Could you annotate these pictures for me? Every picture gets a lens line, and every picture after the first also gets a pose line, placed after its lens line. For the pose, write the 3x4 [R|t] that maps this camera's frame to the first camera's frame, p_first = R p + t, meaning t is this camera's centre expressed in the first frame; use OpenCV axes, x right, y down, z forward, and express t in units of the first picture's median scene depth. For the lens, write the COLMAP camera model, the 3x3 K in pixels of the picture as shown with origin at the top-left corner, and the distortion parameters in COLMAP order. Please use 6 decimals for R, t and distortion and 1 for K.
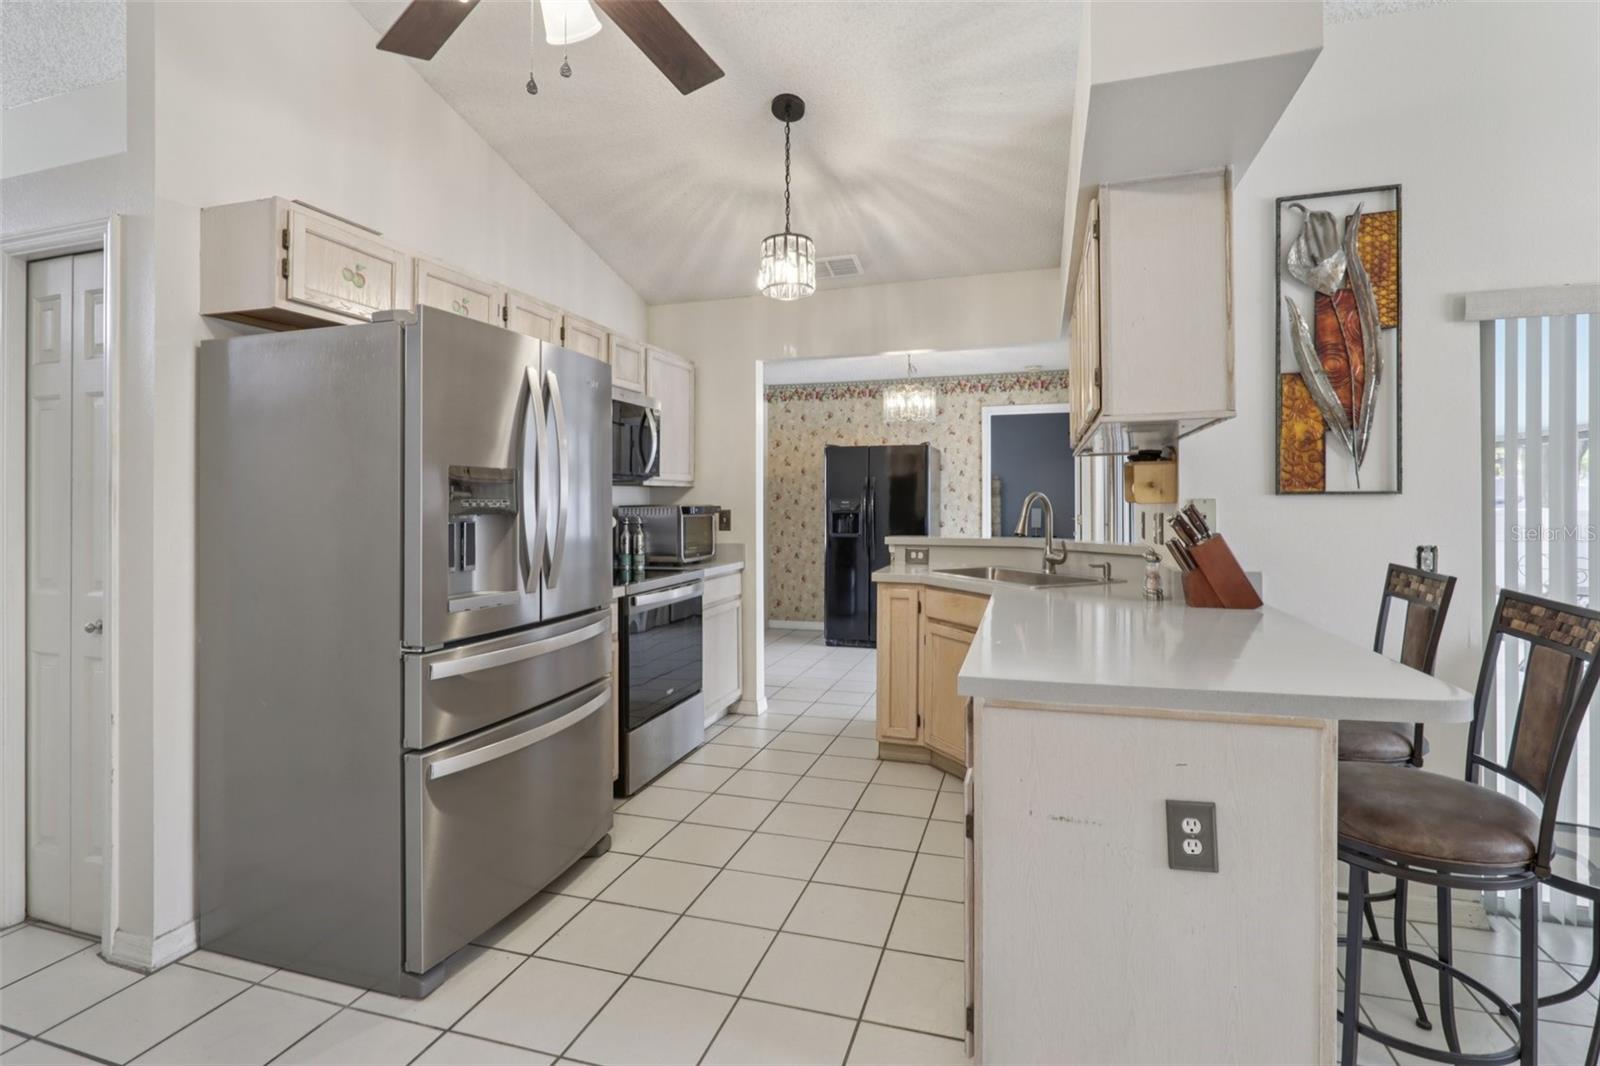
lens RADIAL K [[761.4, 0, 795.0], [0, 761.4, 502.9], [0, 0, 1]] dist [0.000712, 0.000279]
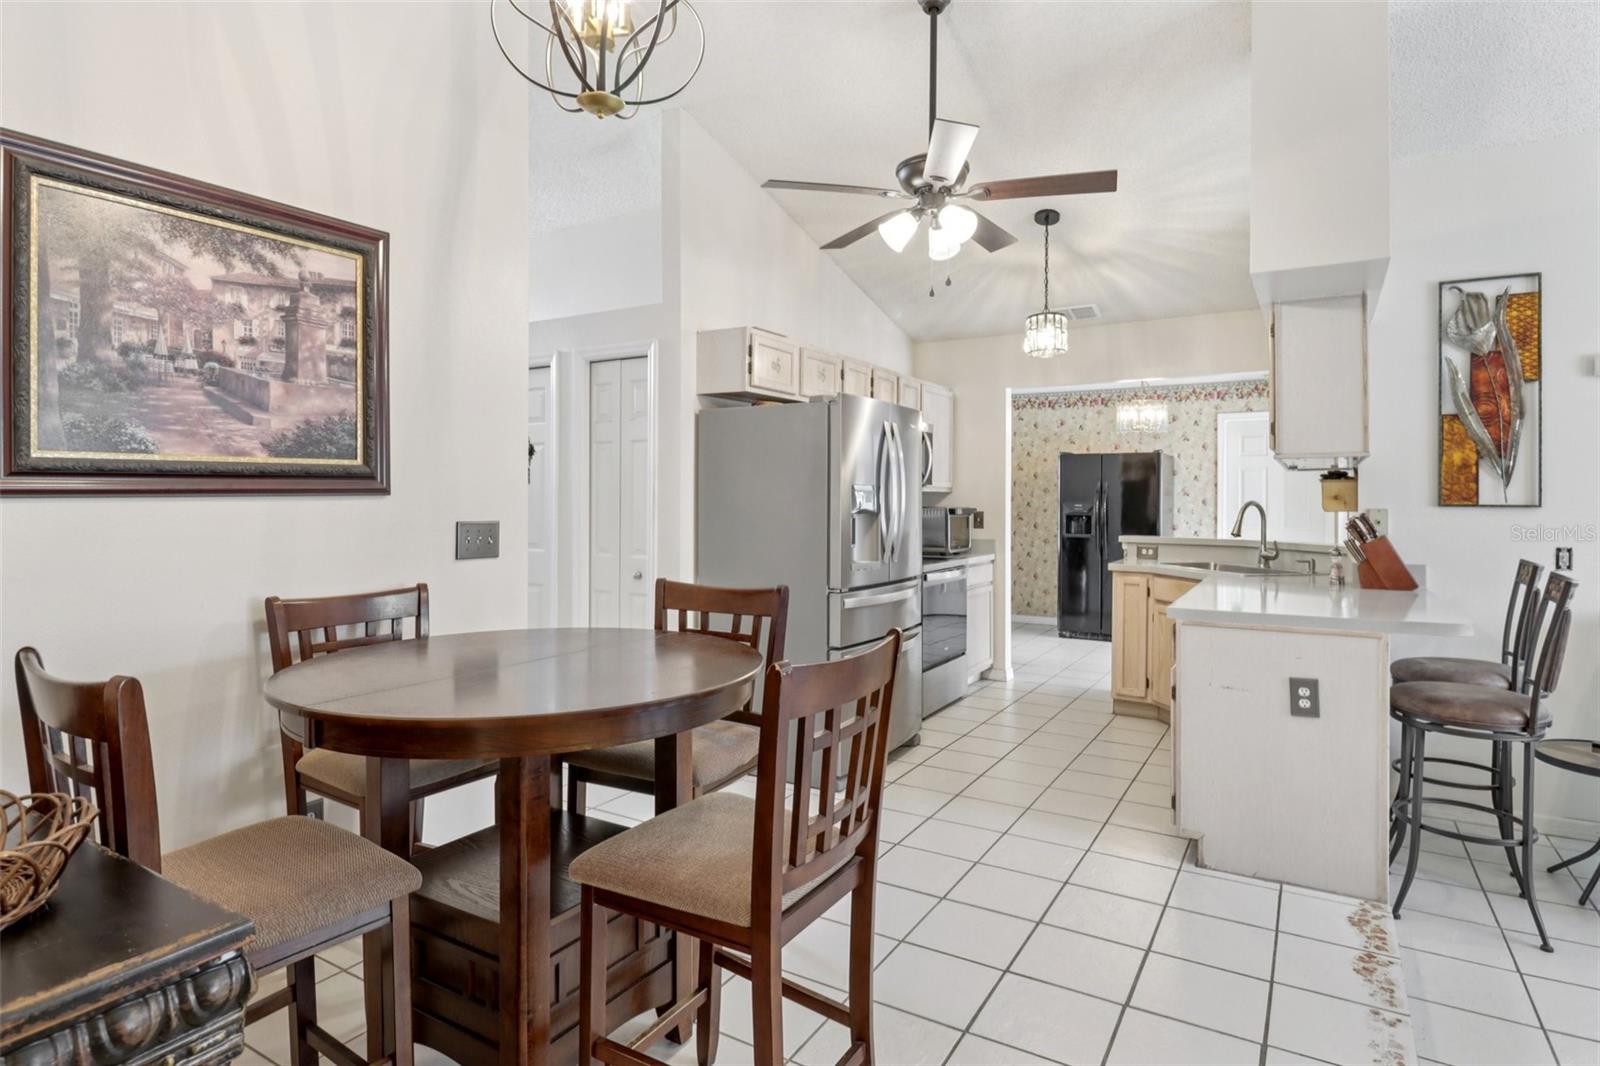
lens RADIAL K [[853.2, 0, 801.3], [0, 853.2, 491.7], [0, 0, 1]] dist [0.013809, 0.000196]
pose [[0.973261, 0.007772, -0.229570, -0.092282], [-0.010310, 0.999898, -0.009857, -0.009918], [0.229470, 0.011960, 0.973242, -0.654325]]
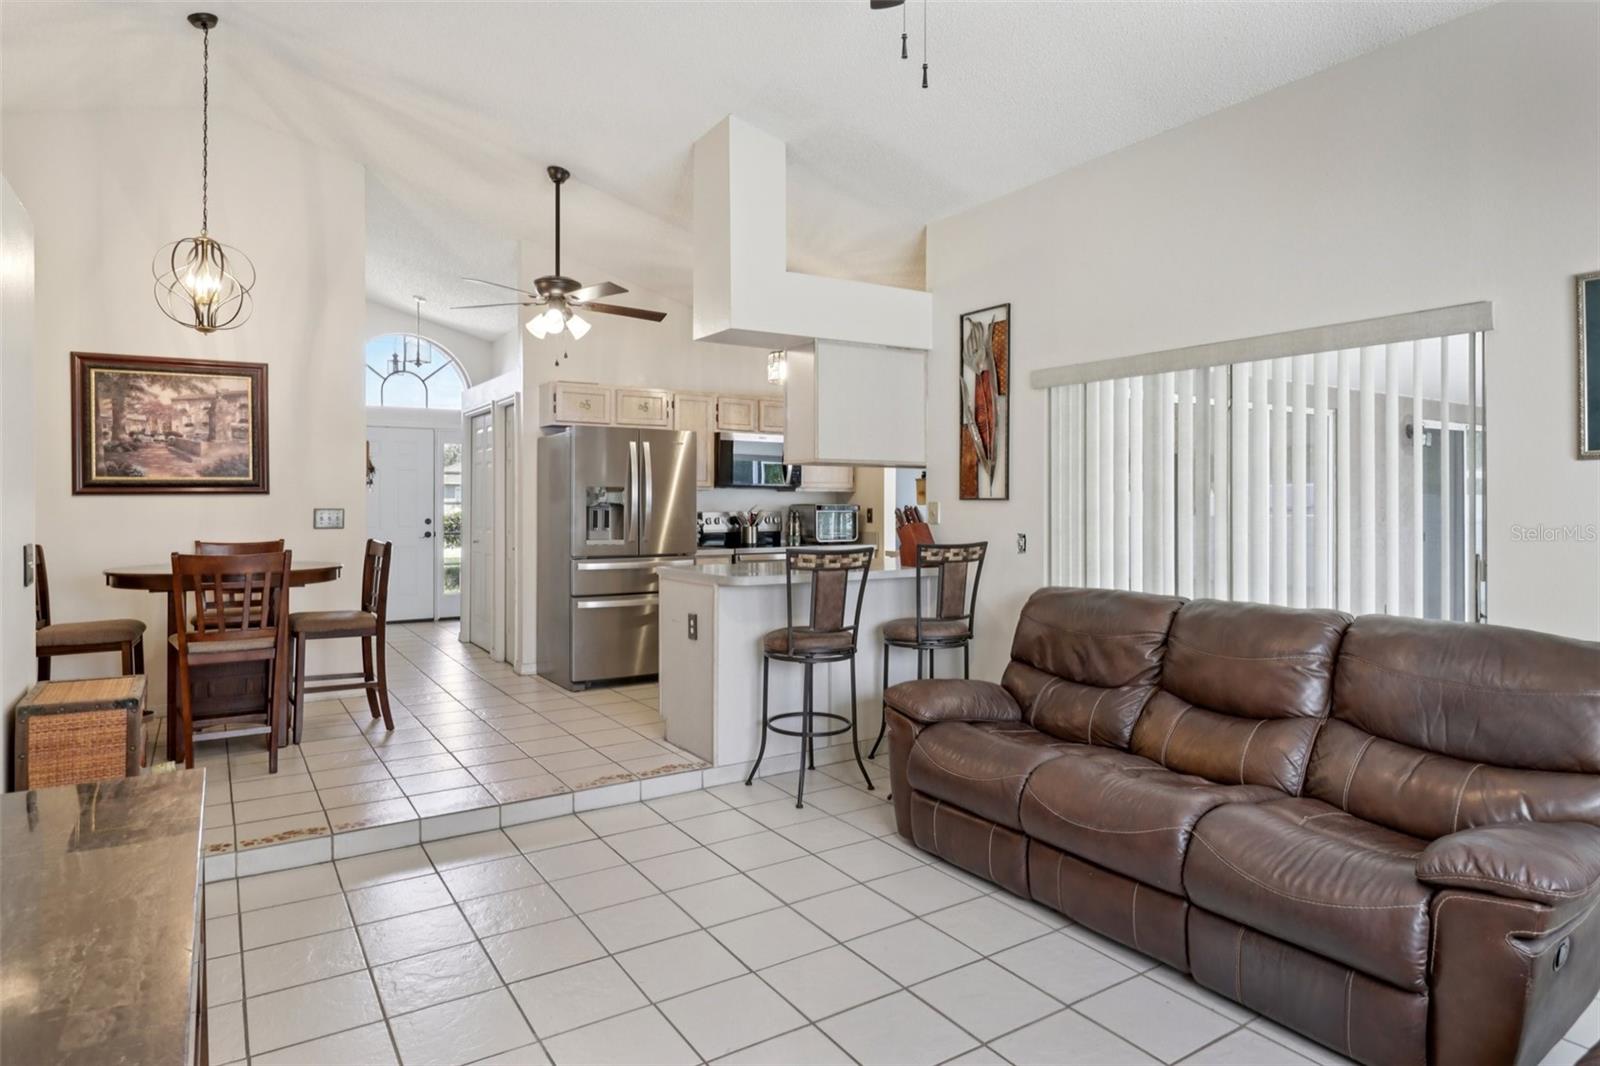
lens RADIAL K [[924.1, 0, 794.9], [0, 924.1, 506.4], [0, 0, 1]] dist [-0.000451, 0.031063]
pose [[0.765312, 0.010405, -0.643575, 1.503969], [-0.007911, 0.999946, 0.006759, -0.007261], [0.643611, -0.000082, 0.765353, -0.659988]]
